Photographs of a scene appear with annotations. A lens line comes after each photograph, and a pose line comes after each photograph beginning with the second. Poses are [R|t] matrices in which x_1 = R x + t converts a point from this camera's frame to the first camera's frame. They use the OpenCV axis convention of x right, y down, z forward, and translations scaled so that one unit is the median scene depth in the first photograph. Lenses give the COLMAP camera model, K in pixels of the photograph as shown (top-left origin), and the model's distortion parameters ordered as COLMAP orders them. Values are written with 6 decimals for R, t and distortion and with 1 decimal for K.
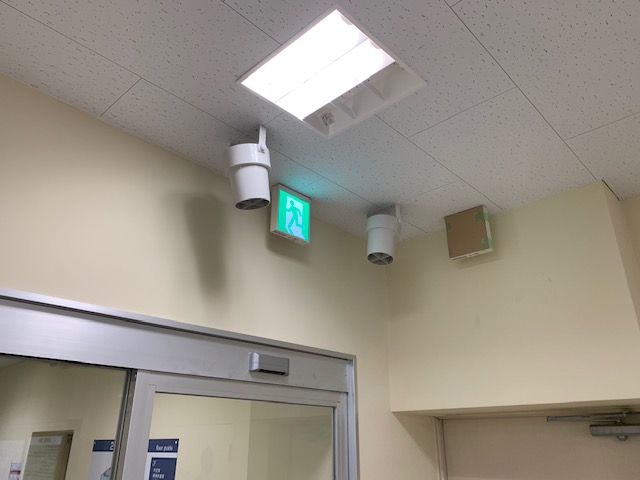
lens RADIAL K [[489.7, 0, 320.0], [0, 489.7, 240.0], [0, 0, 1]] dist [0.005076, -0.000970]
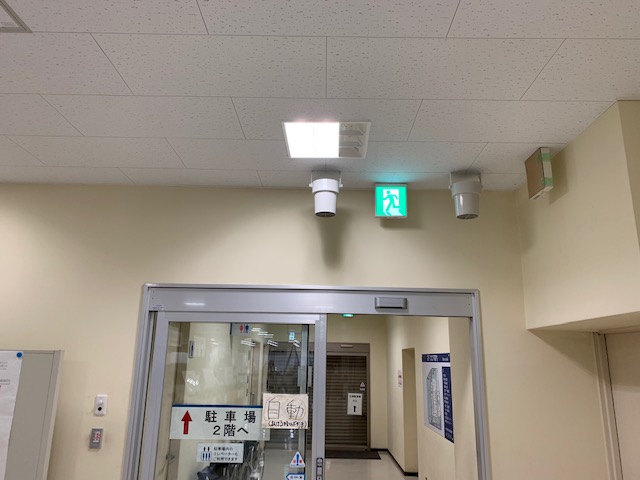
lens RADIAL K [[489.7, 0, 320.0], [0, 489.7, 240.0], [0, 0, 1]] dist [0.005076, -0.000970]
pose [[0.677994, -0.159642, -0.717522, 0.791543], [0.262801, 0.964258, 0.033785, -0.041360], [0.686483, -0.211472, 0.695716, -0.159765]]
